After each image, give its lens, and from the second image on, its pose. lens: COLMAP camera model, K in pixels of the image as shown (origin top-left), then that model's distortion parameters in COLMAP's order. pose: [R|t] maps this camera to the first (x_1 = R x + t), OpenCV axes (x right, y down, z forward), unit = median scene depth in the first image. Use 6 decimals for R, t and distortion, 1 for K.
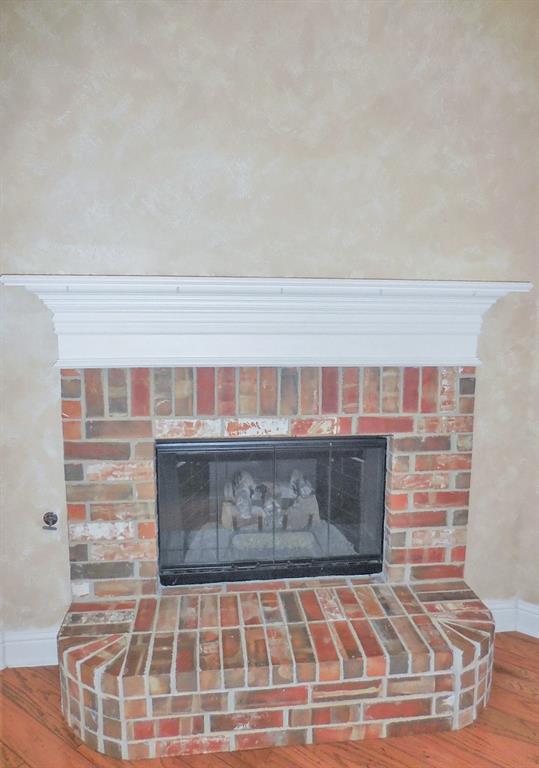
lens RADIAL K [[579.0, 0, 269.5], [0, 579.0, 384.0], [0, 0, 1]] dist [-0.009705, -0.004494]
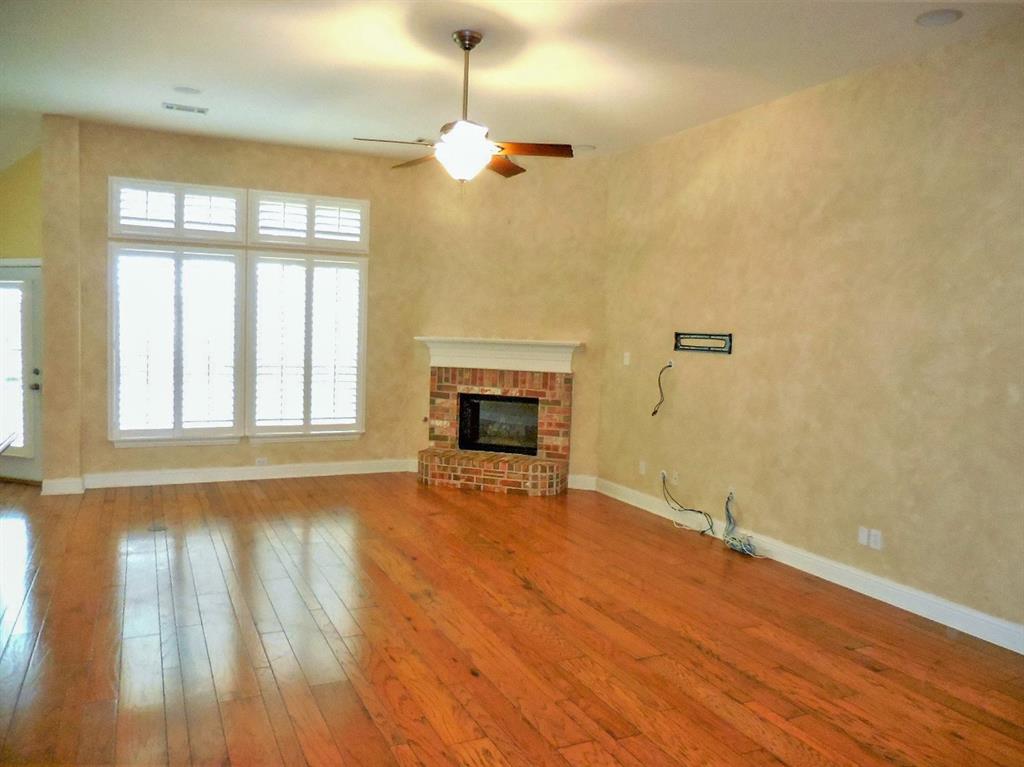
lens RADIAL K [[770.9, 0, 516.4], [0, 770.9, 373.3], [0, 0, 1]] dist [-0.032042, -0.000150]
pose [[0.887000, 0.045110, -0.459560, 1.808785], [-0.090713, 0.992847, -0.077628, 0.269736], [0.452771, 0.110544, 0.884747, -2.258384]]
